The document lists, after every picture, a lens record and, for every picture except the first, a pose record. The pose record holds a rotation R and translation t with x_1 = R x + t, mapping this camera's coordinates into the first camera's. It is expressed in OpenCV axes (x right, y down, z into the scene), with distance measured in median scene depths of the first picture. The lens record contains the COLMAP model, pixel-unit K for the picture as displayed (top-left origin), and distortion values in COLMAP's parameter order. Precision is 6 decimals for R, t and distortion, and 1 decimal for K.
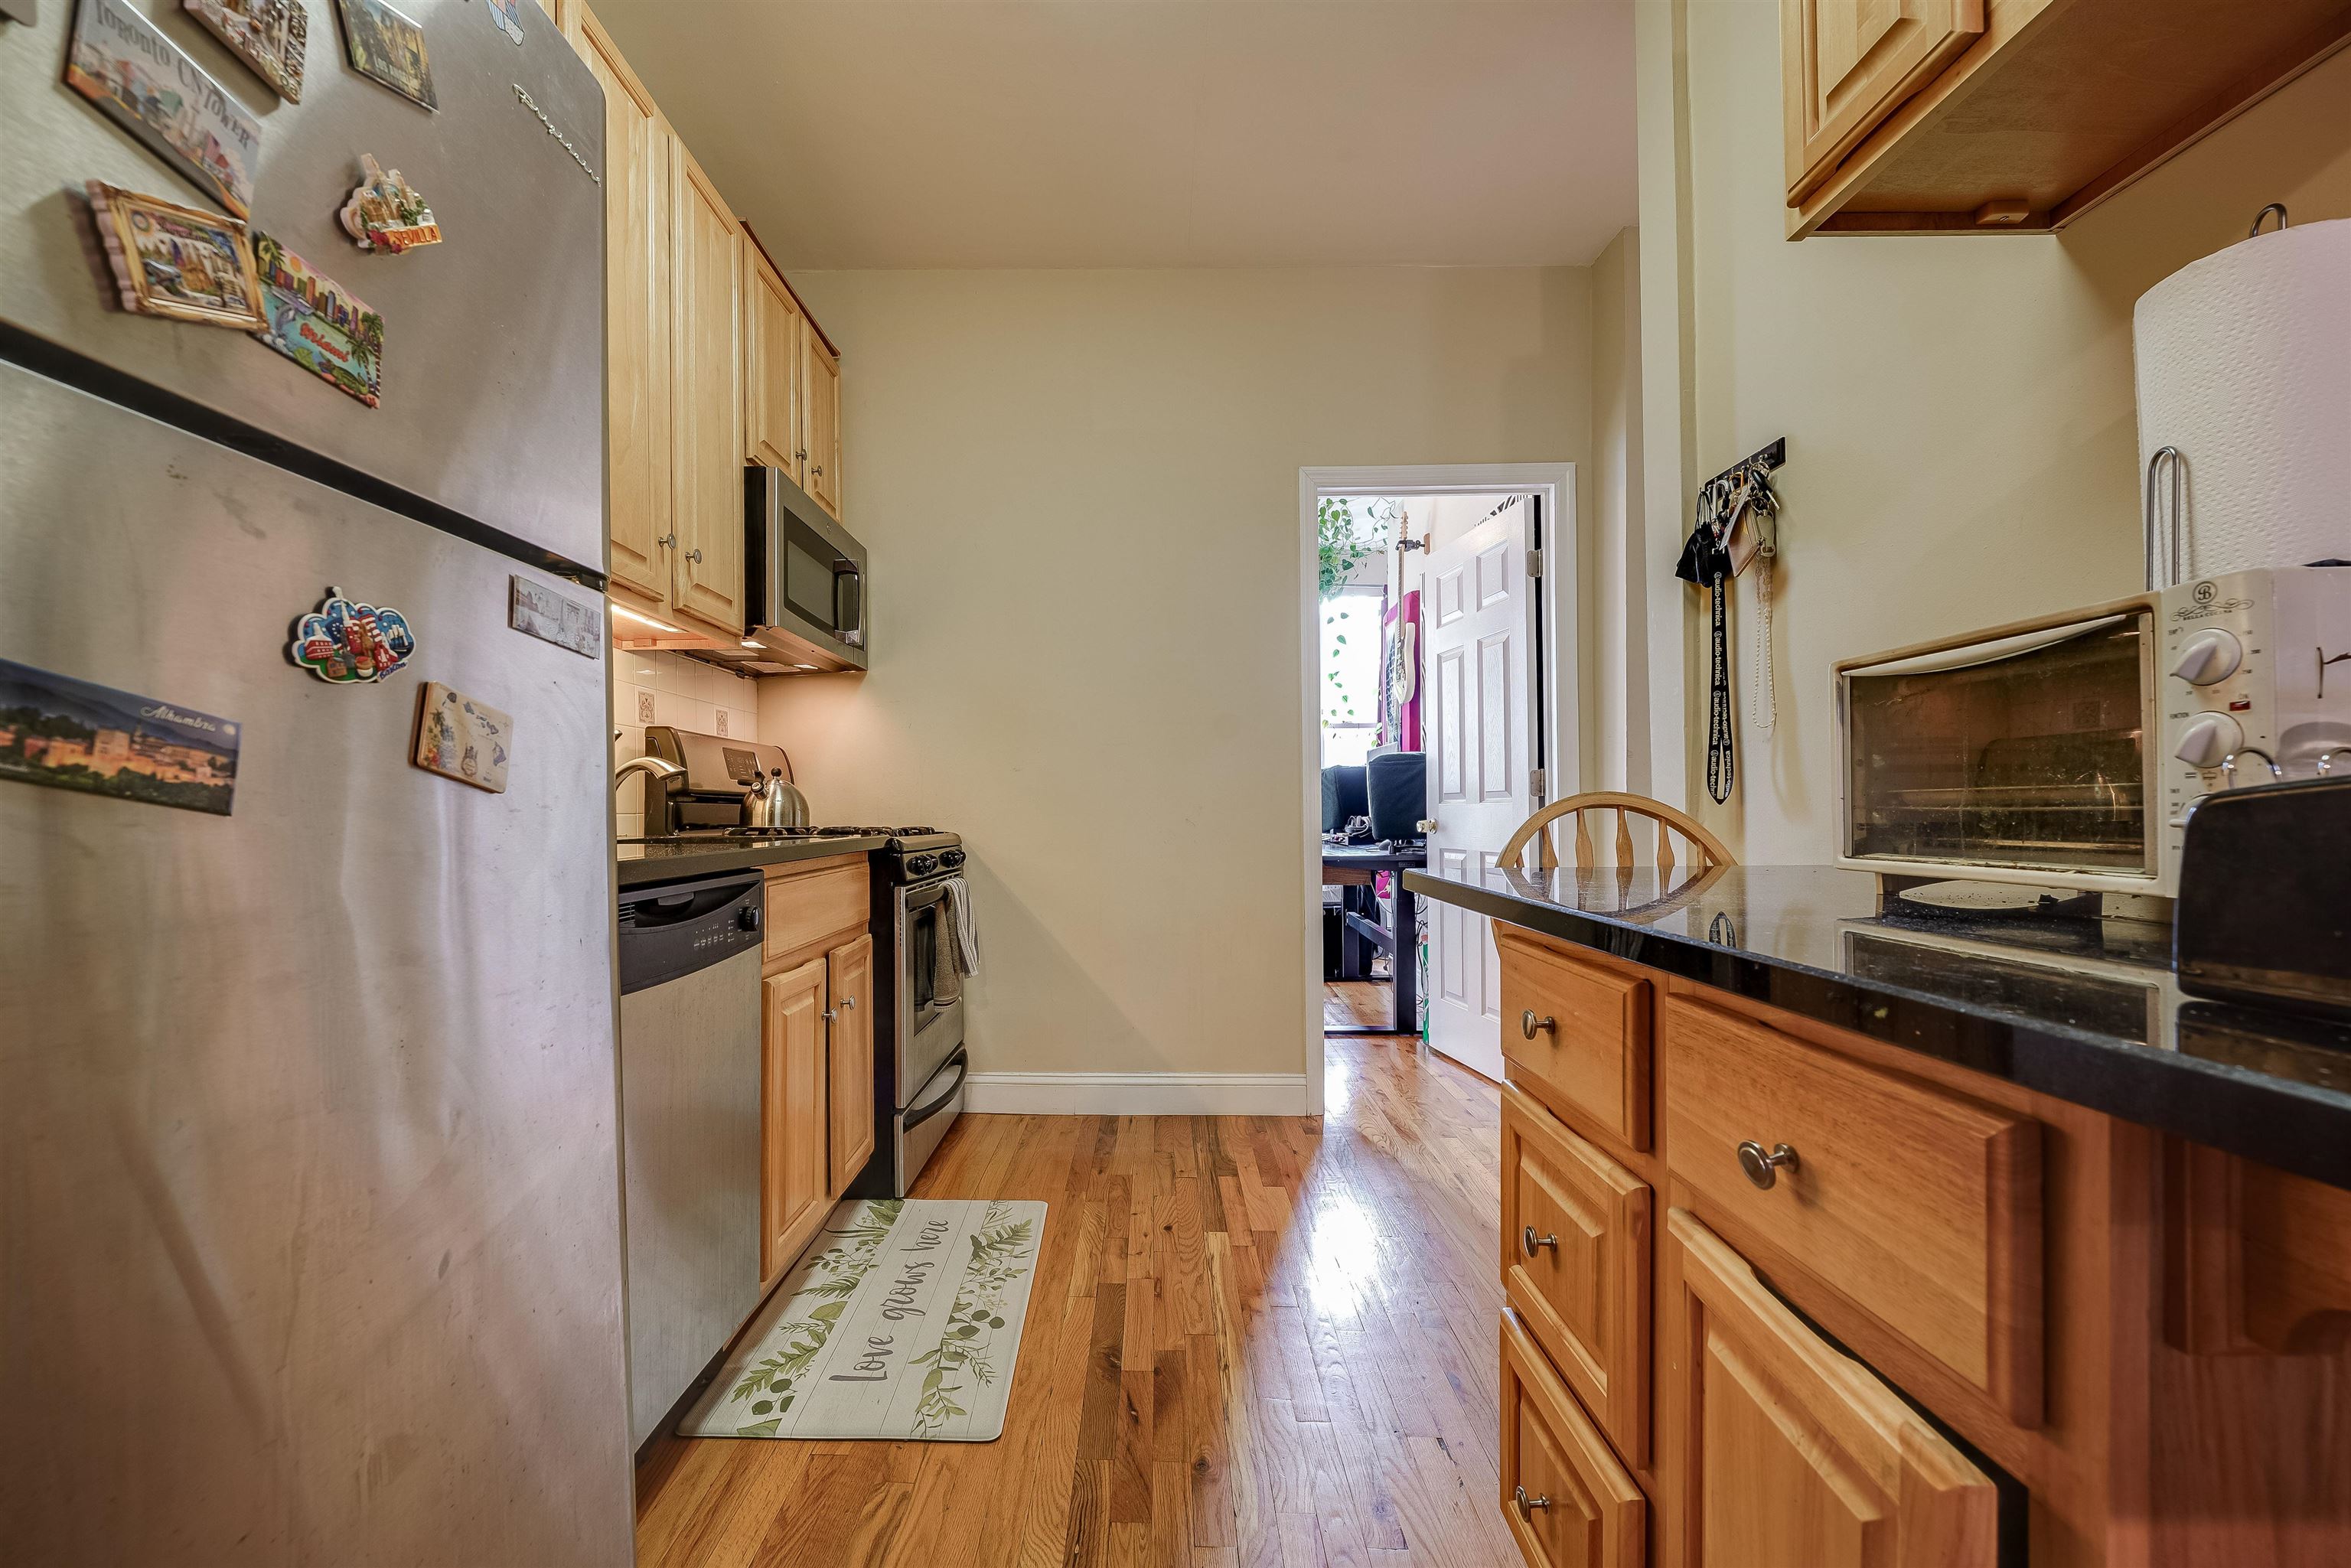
lens RADIAL K [[953.1, 0, 1142.2], [0, 953.1, 802.7], [0, 0, 1]] dist [-0.012632, 0.000196]
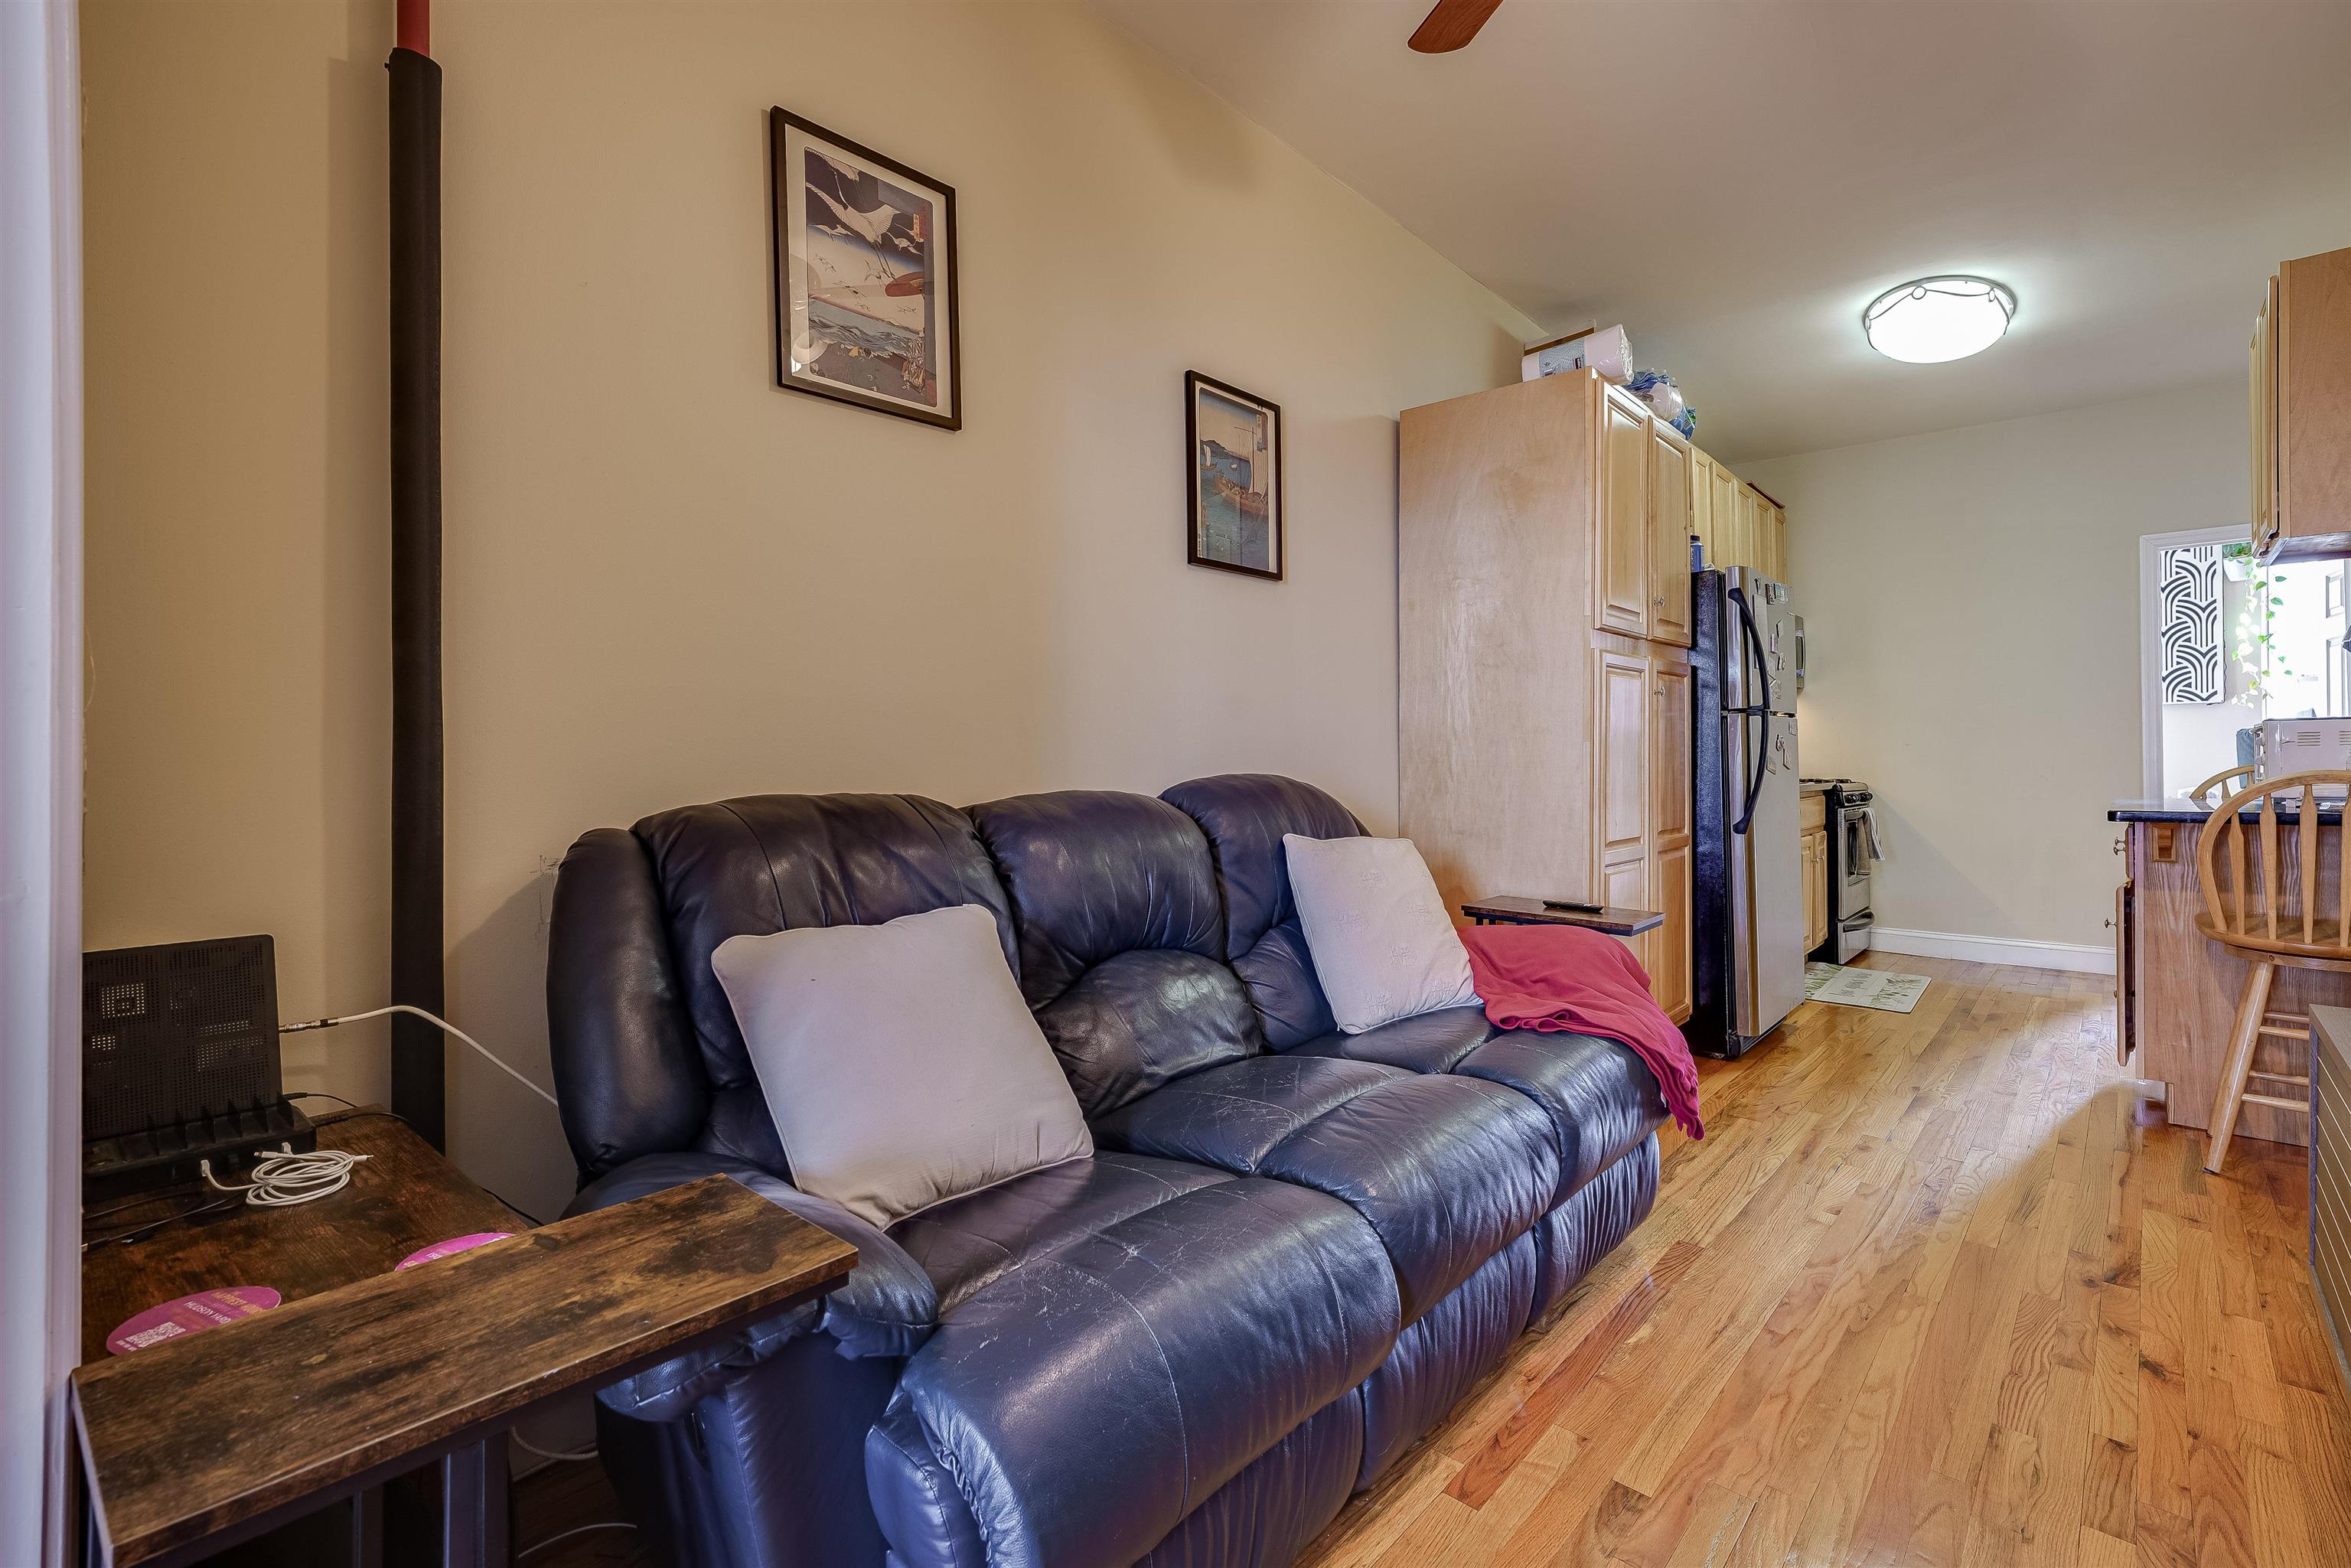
lens RADIAL K [[1074.8, 0, 1175.3], [0, 1074.8, 763.6], [0, 0, 1]] dist [0.001829, 0.001233]
pose [[0.758986, -0.000206, -0.651106, 0.197064], [0.006898, 0.999946, 0.007723, -0.041497], [0.651070, -0.010353, 0.758947, -2.060294]]
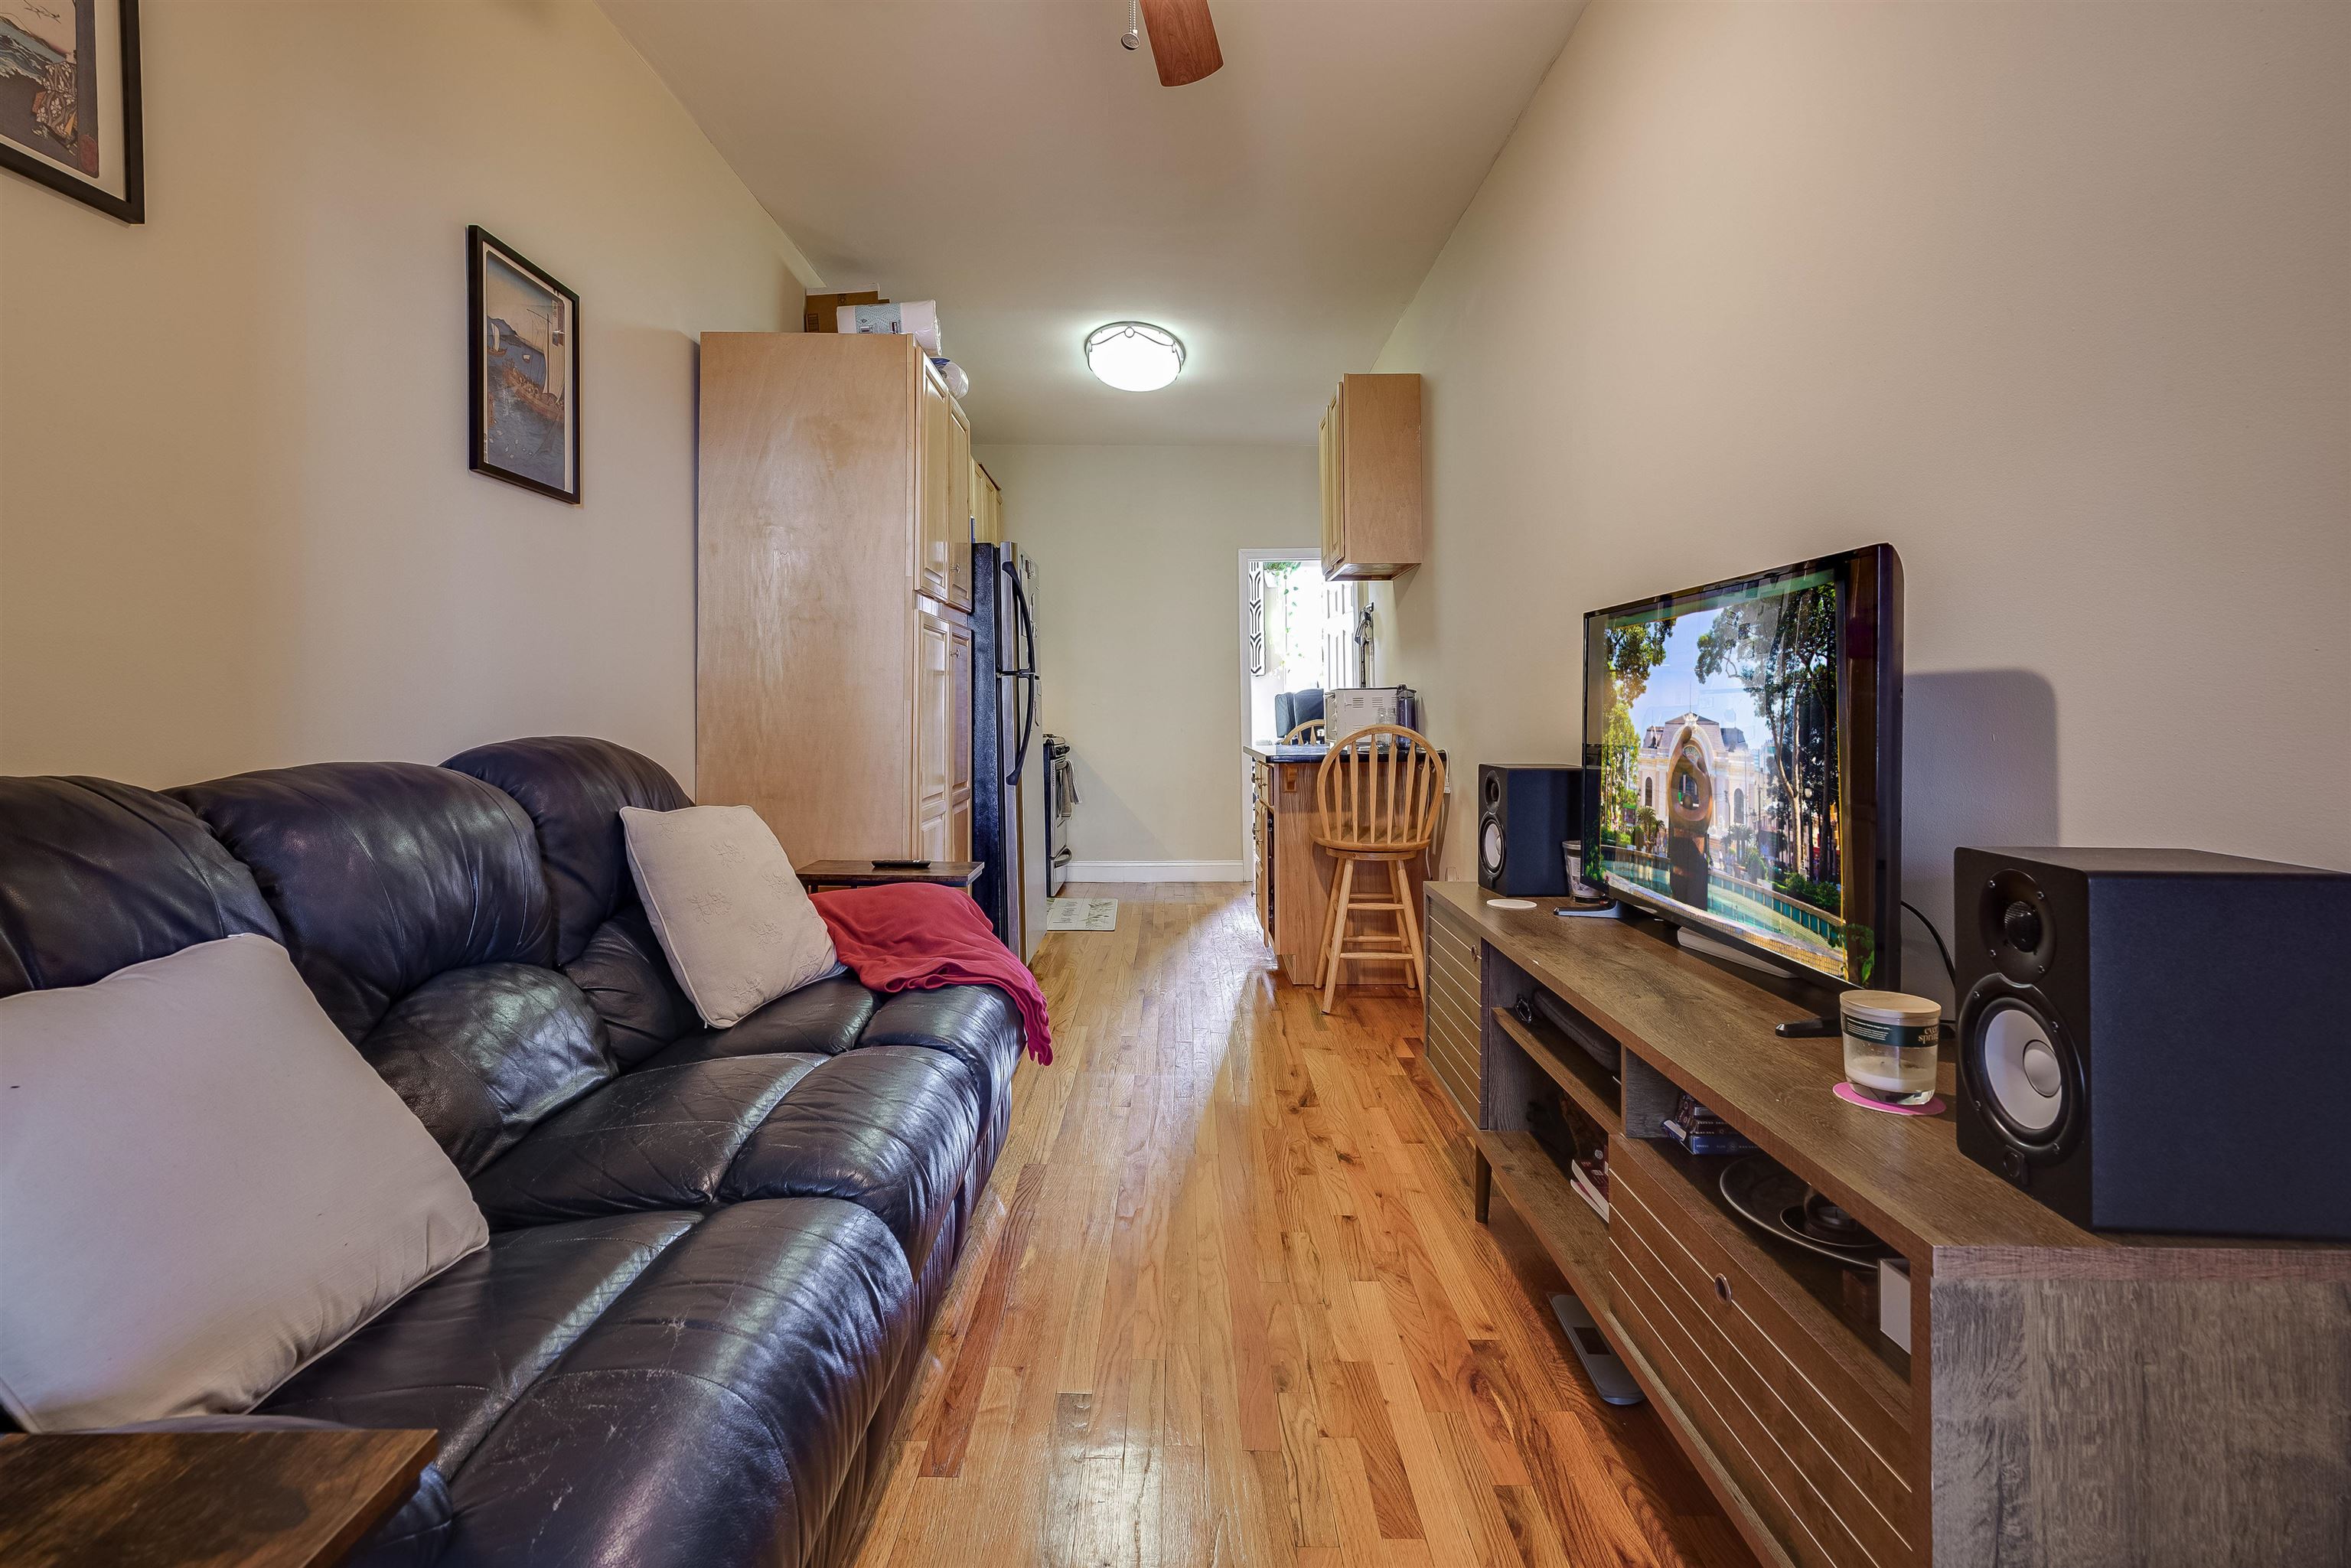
lens RADIAL K [[1117.3, 0, 1189.0], [0, 1117.3, 696.5], [0, 0, 1]] dist [0.002966, 0.000575]
pose [[0.999521, -0.004090, 0.030691, -0.013237], [0.004422, 0.999932, -0.010758, -0.043333], [-0.030645, 0.010889, 0.999471, -2.150008]]
